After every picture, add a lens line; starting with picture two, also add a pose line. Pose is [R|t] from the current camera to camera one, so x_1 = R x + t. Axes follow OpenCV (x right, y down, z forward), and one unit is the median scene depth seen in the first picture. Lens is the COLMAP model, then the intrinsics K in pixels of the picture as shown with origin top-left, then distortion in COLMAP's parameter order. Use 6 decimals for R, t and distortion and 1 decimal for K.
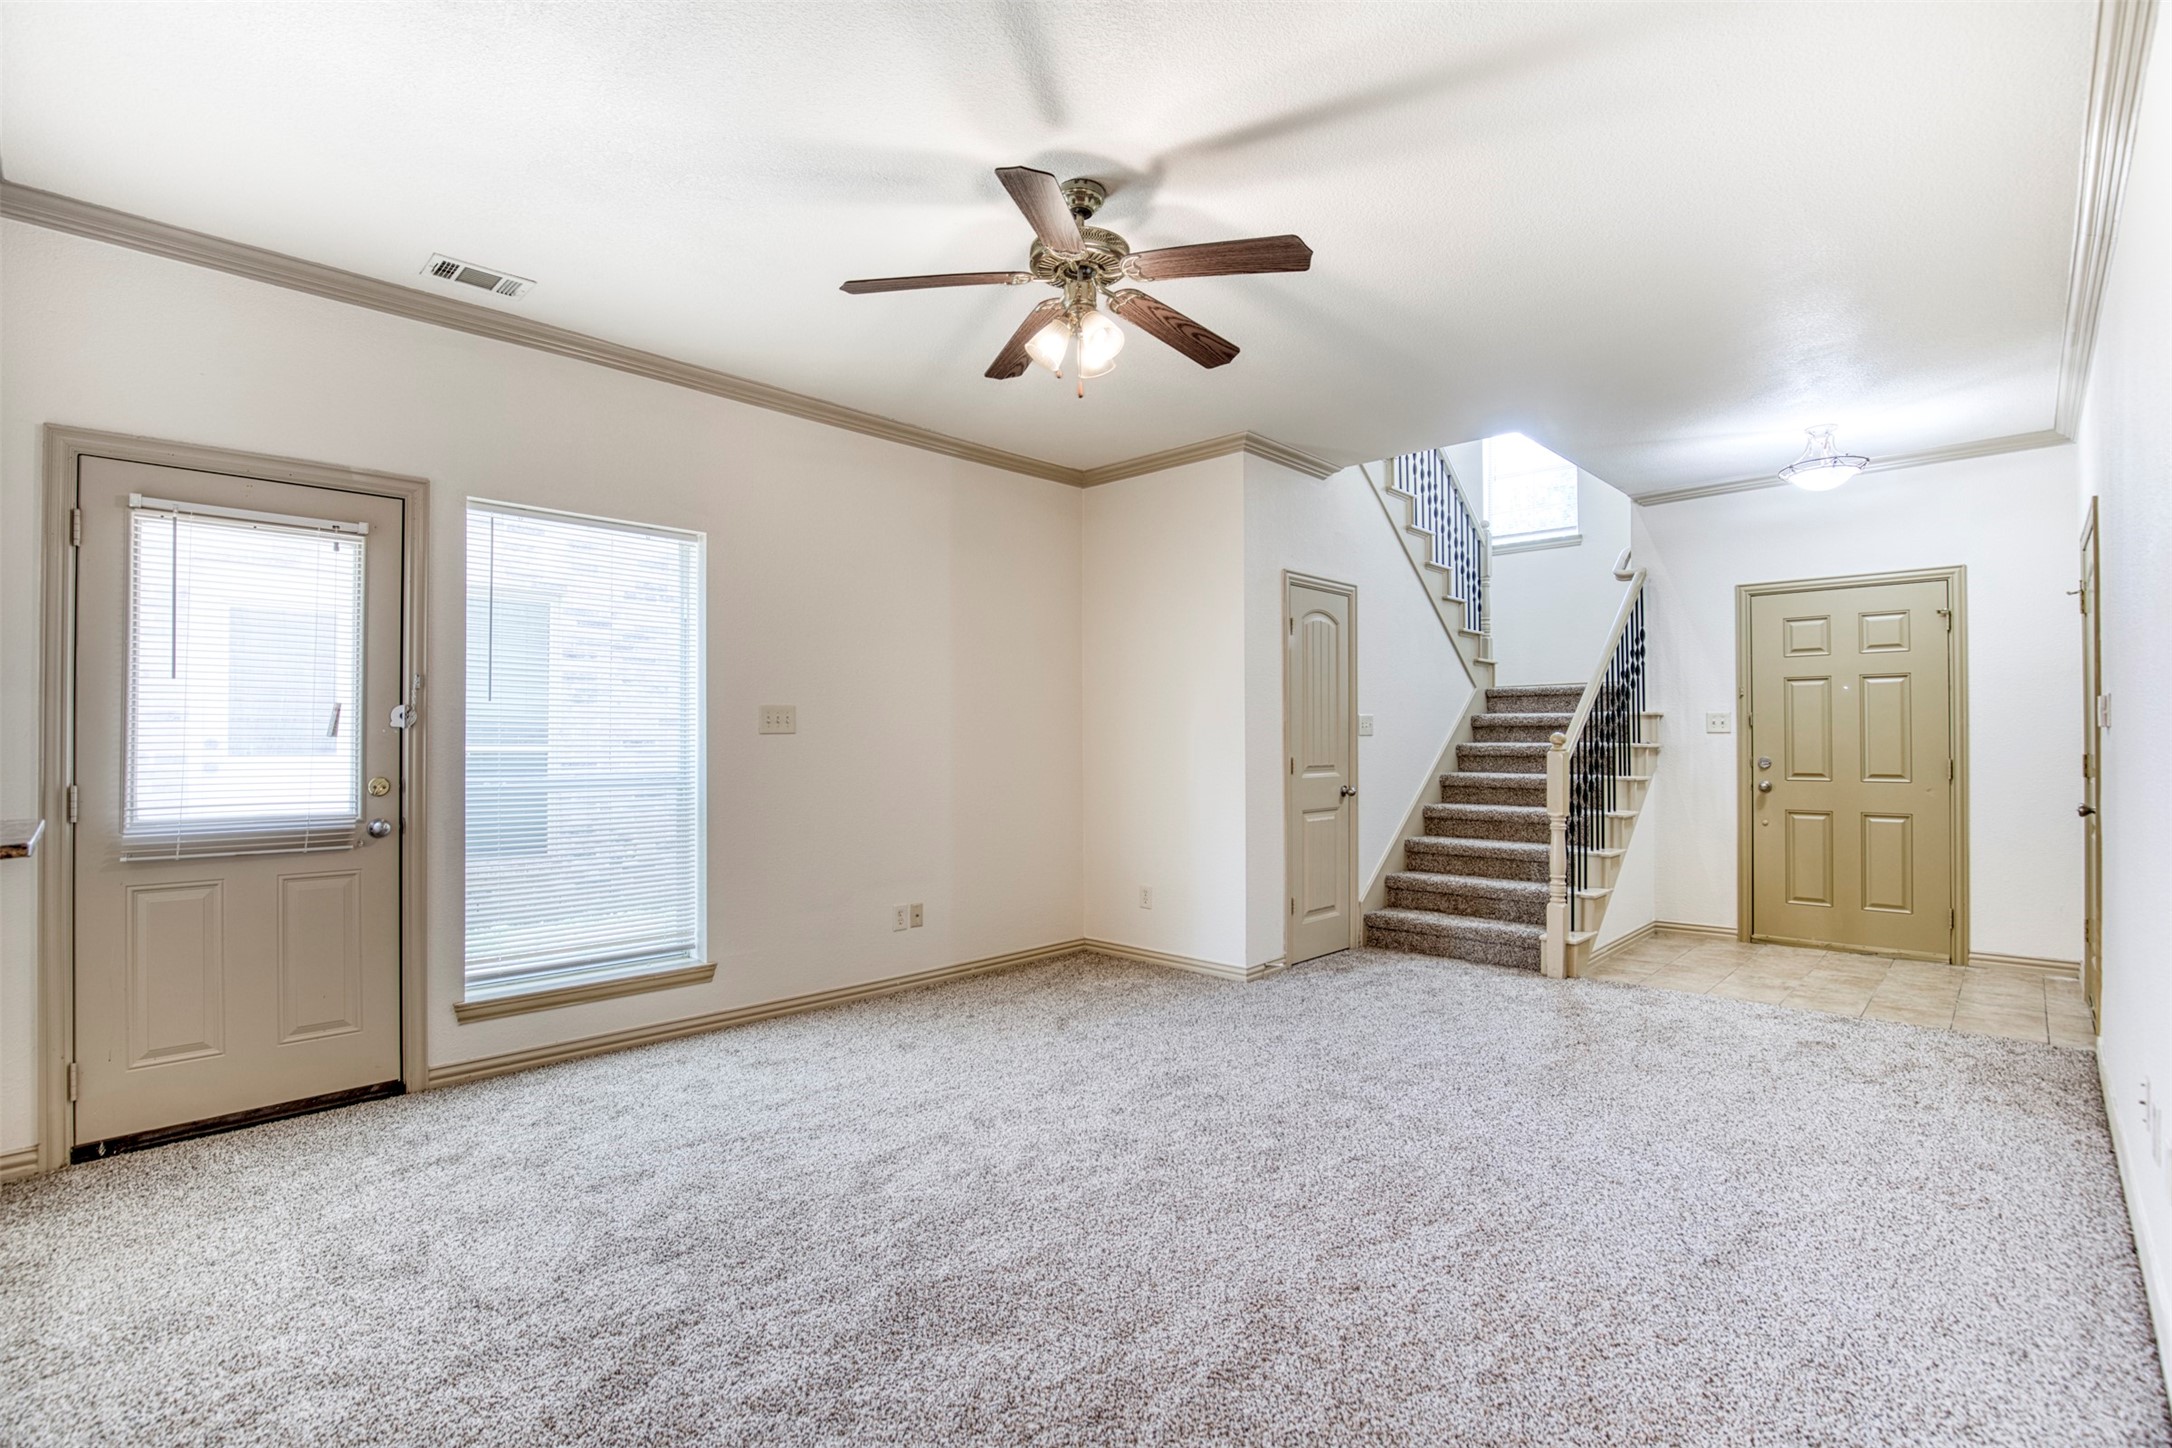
lens RADIAL K [[1019.3, 0, 1086.0], [0, 1019.3, 724.0], [0, 0, 1]] dist [-0.000541, 0.000065]
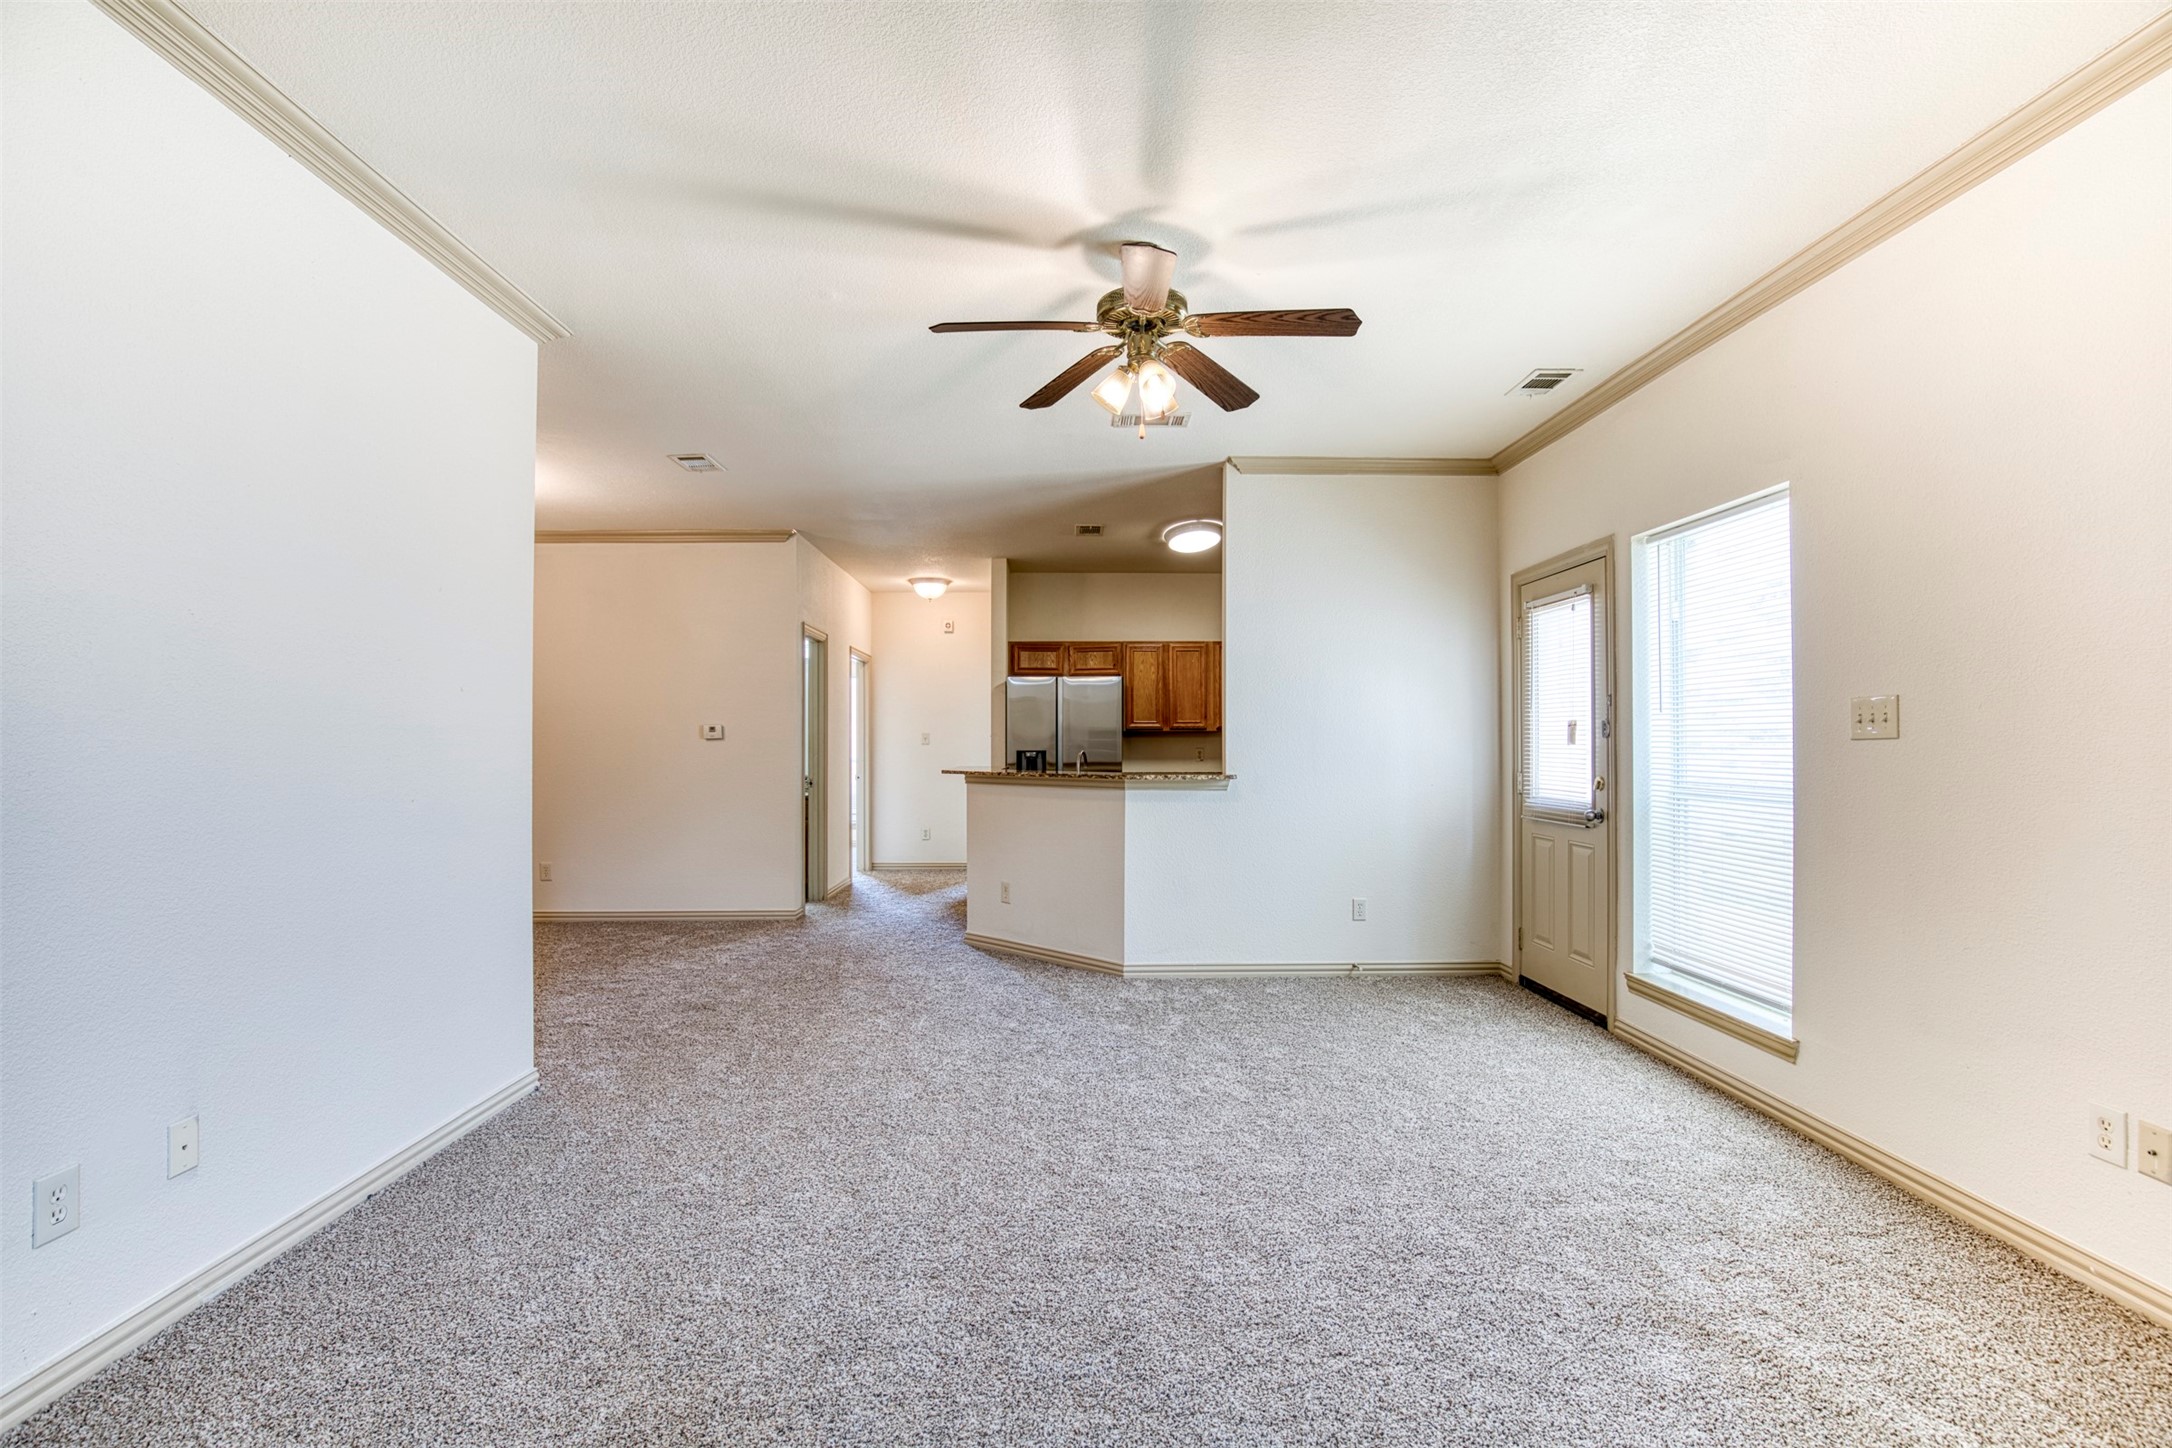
lens RADIAL K [[1019.3, 0, 1086.0], [0, 1019.3, 724.0], [0, 0, 1]] dist [-0.000541, 0.000065]
pose [[-0.706864, -0.011431, -0.707257, 0.502739], [0.012031, 0.999531, -0.028179, 0.011394], [0.707247, -0.028427, -0.706395, 1.072158]]
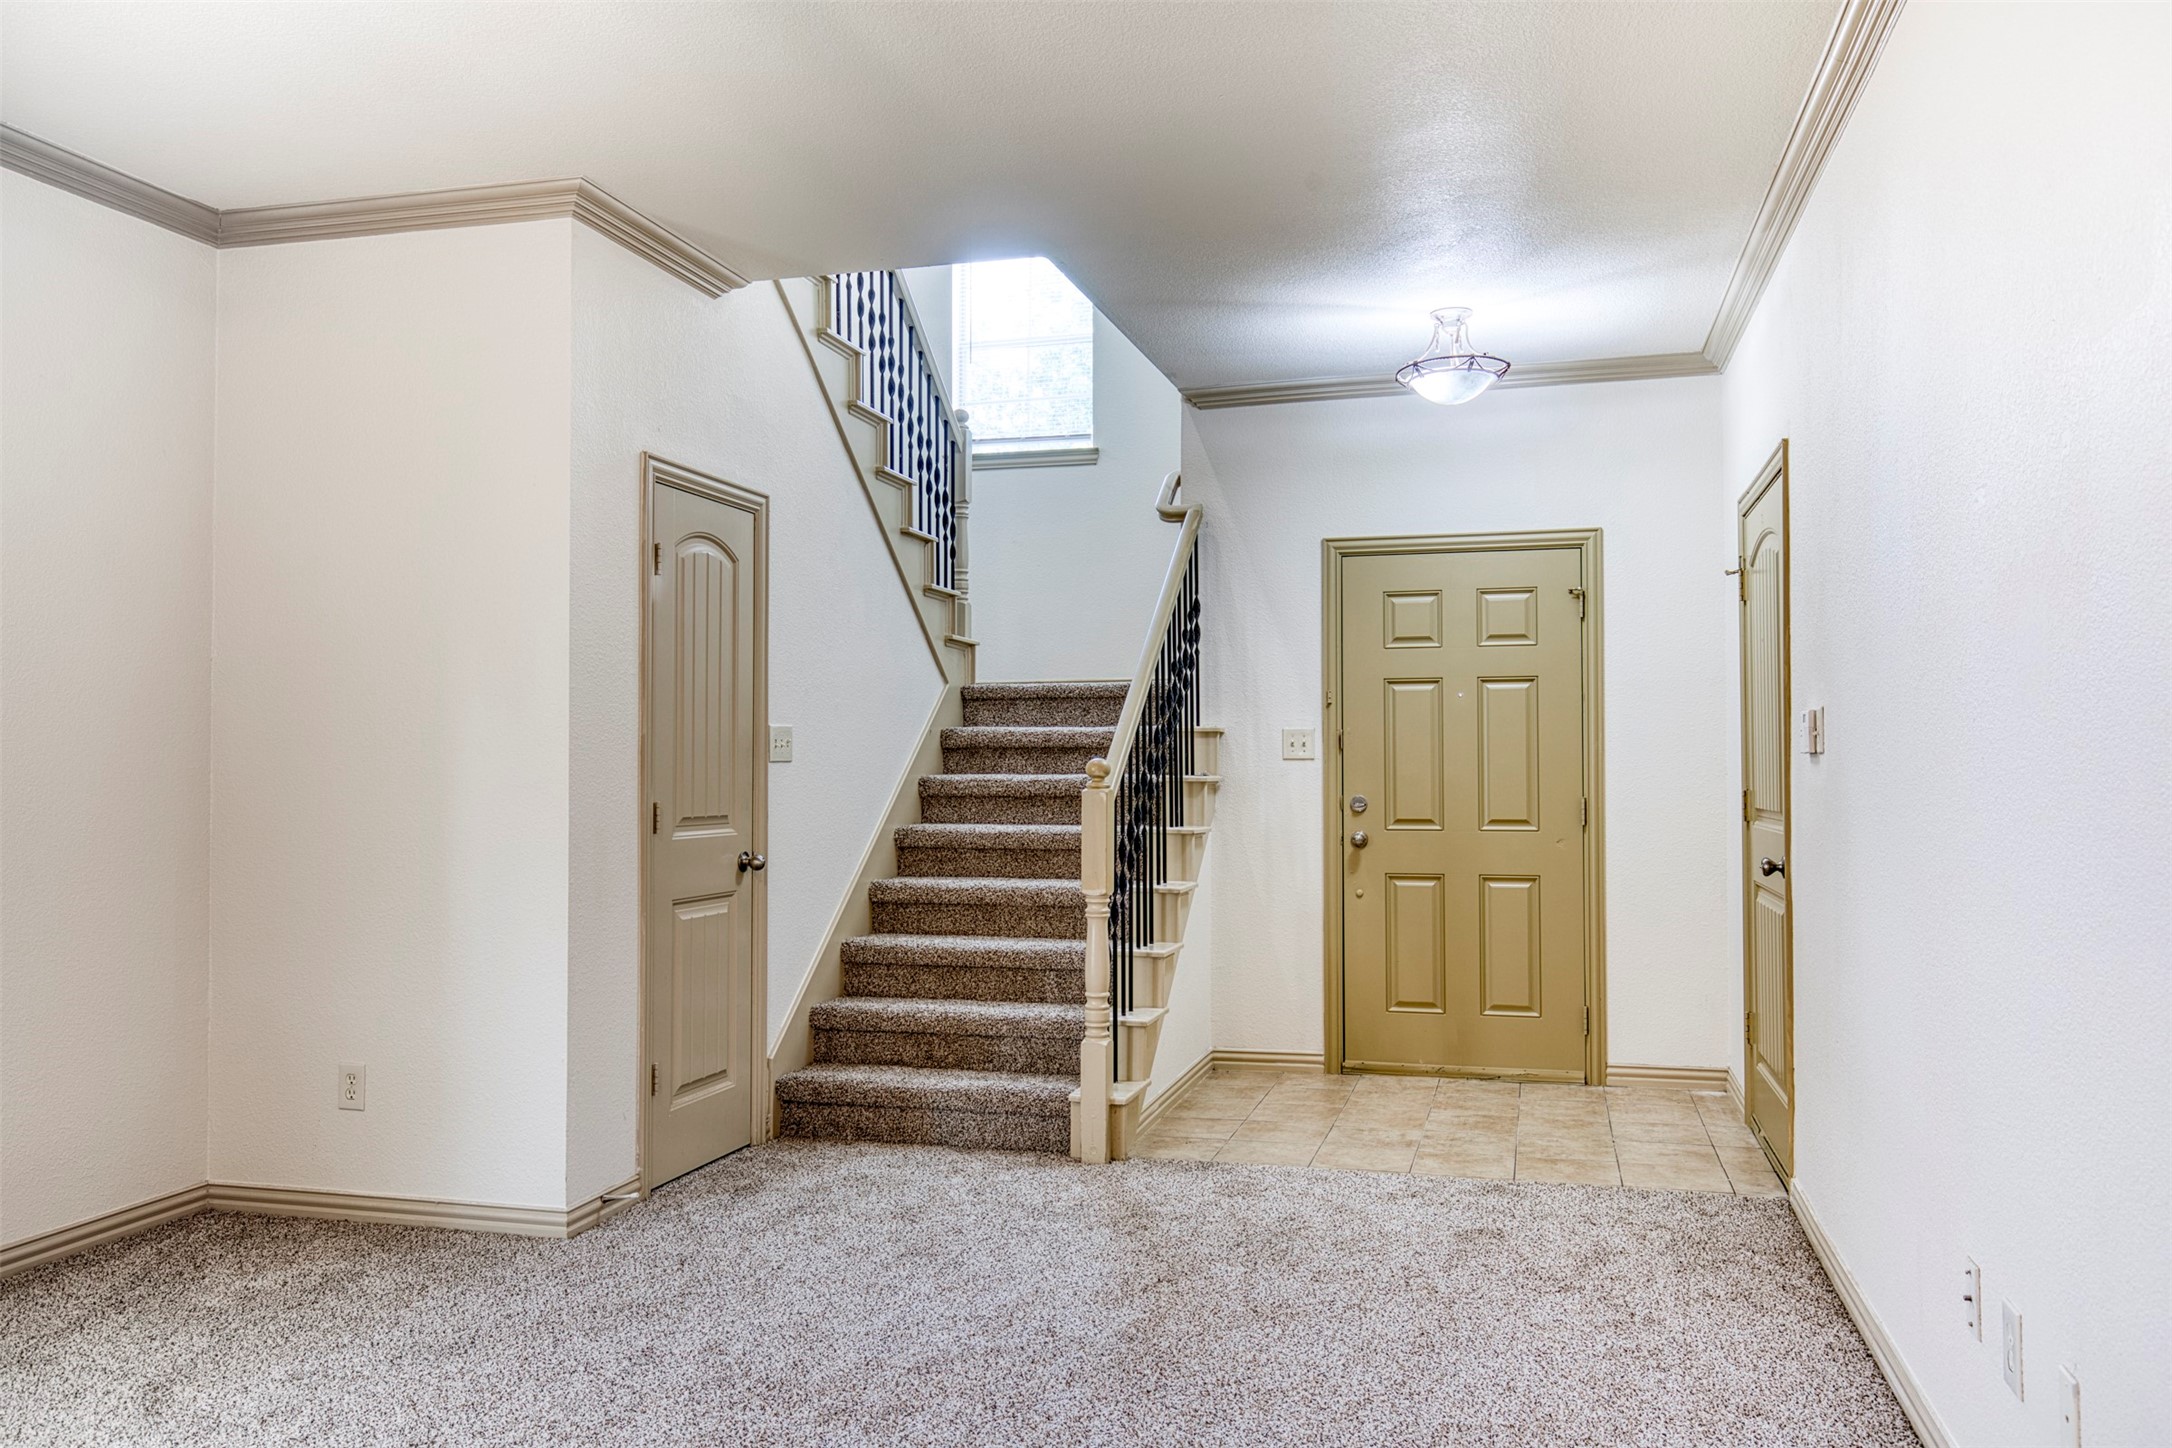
lens RADIAL K [[1655.5, 0, 1086.0], [0, 1655.5, 724.0], [0, 0, 1]] dist [0.021432, 0.002294]
pose [[0.881450, 0.013802, 0.472076, -0.012149], [-0.008254, 0.999870, -0.013822, 0.001826], [-0.472205, 0.008287, 0.881450, 0.128605]]
